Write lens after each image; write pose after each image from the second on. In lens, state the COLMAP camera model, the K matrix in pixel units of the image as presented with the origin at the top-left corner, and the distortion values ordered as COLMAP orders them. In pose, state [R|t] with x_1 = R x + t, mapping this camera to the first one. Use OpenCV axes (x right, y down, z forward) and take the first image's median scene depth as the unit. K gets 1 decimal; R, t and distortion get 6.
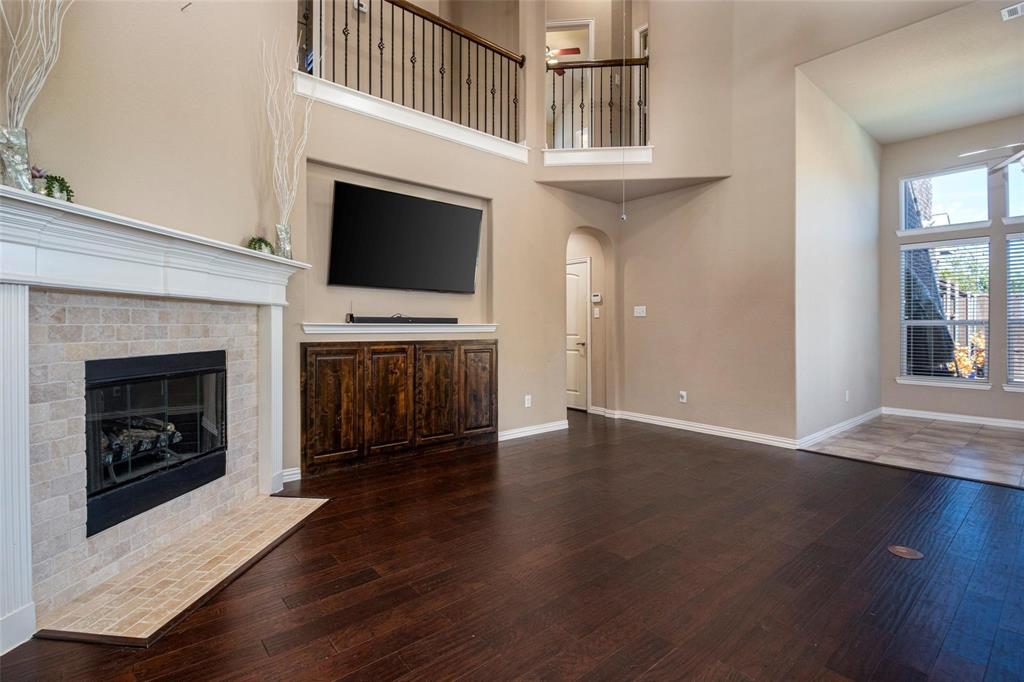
lens RADIAL K [[482.0, 0, 512.8], [0, 482.0, 331.4], [0, 0, 1]] dist [0.001785, -0.011116]
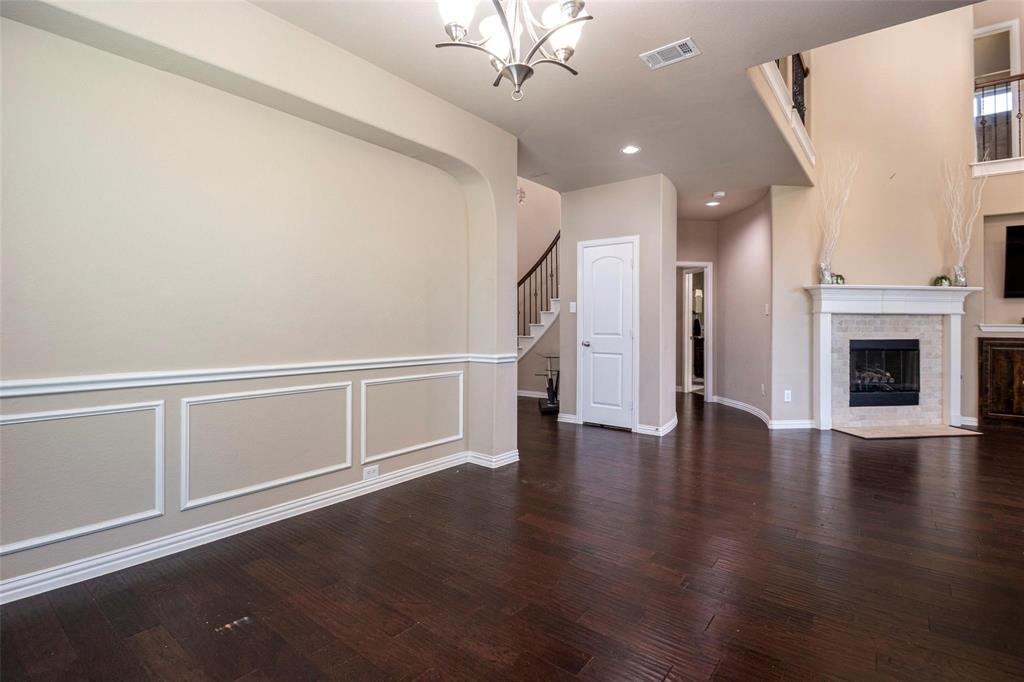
lens RADIAL K [[475.7, 0, 514.9], [0, 475.7, 321.6], [0, 0, 1]] dist [-0.000839, -0.011651]
pose [[0.194281, -0.008232, -0.980911, 0.921618], [-0.012389, 0.999864, -0.010845, 0.009154], [0.980868, 0.014259, 0.194152, -0.924545]]
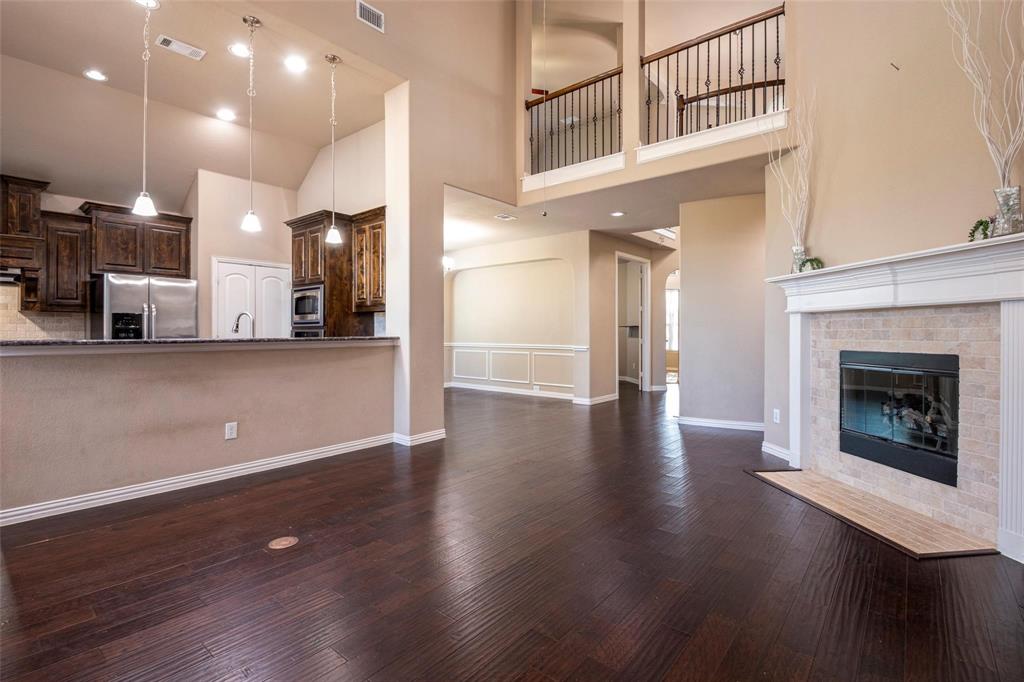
lens RADIAL K [[482.0, 0, 512.8], [0, 482.0, 331.4], [0, 0, 1]] dist [0.001785, -0.011116]
pose [[-0.985029, -0.004339, -0.172335, 0.423167], [-0.005323, 0.999972, 0.005251, -0.007873], [0.172307, 0.006090, -0.985024, 1.776017]]
